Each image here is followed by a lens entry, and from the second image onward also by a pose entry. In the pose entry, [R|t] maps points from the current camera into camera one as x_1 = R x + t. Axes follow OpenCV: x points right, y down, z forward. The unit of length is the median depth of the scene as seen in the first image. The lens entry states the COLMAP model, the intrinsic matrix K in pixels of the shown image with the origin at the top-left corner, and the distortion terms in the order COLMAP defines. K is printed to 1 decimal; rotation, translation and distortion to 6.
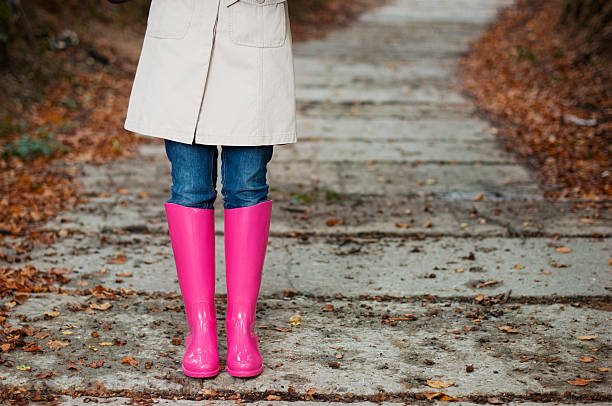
lens RADIAL K [[1354.2, 0, 306.0], [0, 1354.2, 203.0], [0, 0, 1]] dist [-0.143363, -0.000649]
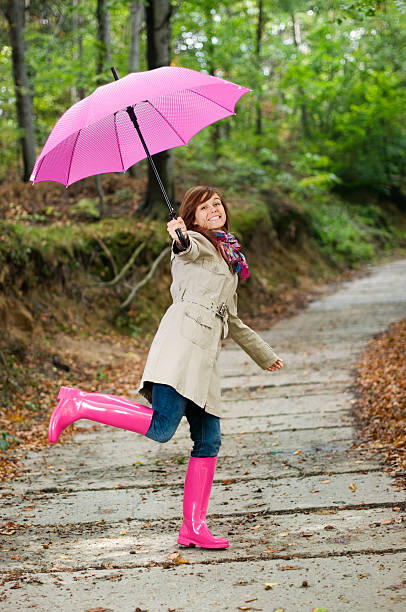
lens RADIAL K [[1354.2, 0, 203.0], [0, 1354.2, 306.0], [0, 0, 1]] dist [-0.143363, -0.000649]
pose [[0.992860, -0.086249, -0.082406, 0.177773], [0.074617, 0.988022, -0.135076, 0.031113], [0.093069, 0.127962, 0.987403, -0.464282]]
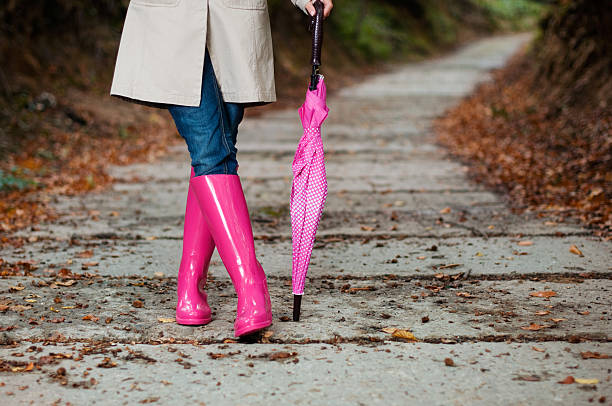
lens RADIAL K [[1354.2, 0, 306.0], [0, 1354.2, 203.0], [0, 0, 1]] dist [-0.143363, -0.000649]
pose [[0.999810, -0.016241, 0.010765, 0.014032], [0.016972, 0.997283, -0.071681, 0.067781], [-0.009572, 0.071850, 0.997370, -0.012892]]
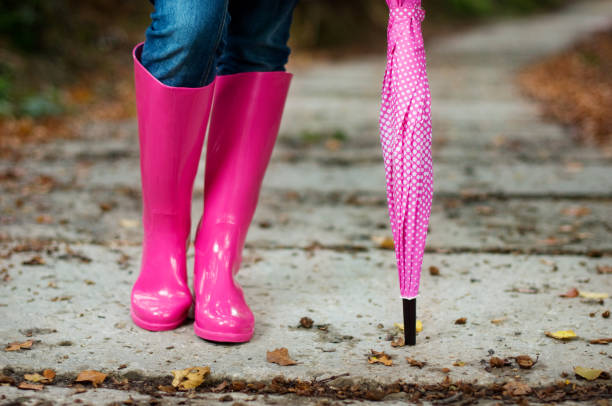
lens RADIAL K [[1354.2, 0, 306.0], [0, 1354.2, 203.0], [0, 0, 1]] dist [-0.143363, -0.000649]
pose [[0.997746, 0.006675, -0.066768, 0.064807], [-0.009742, 0.998907, -0.045708, 0.092743], [0.066390, 0.046256, 0.996721, 0.075329]]
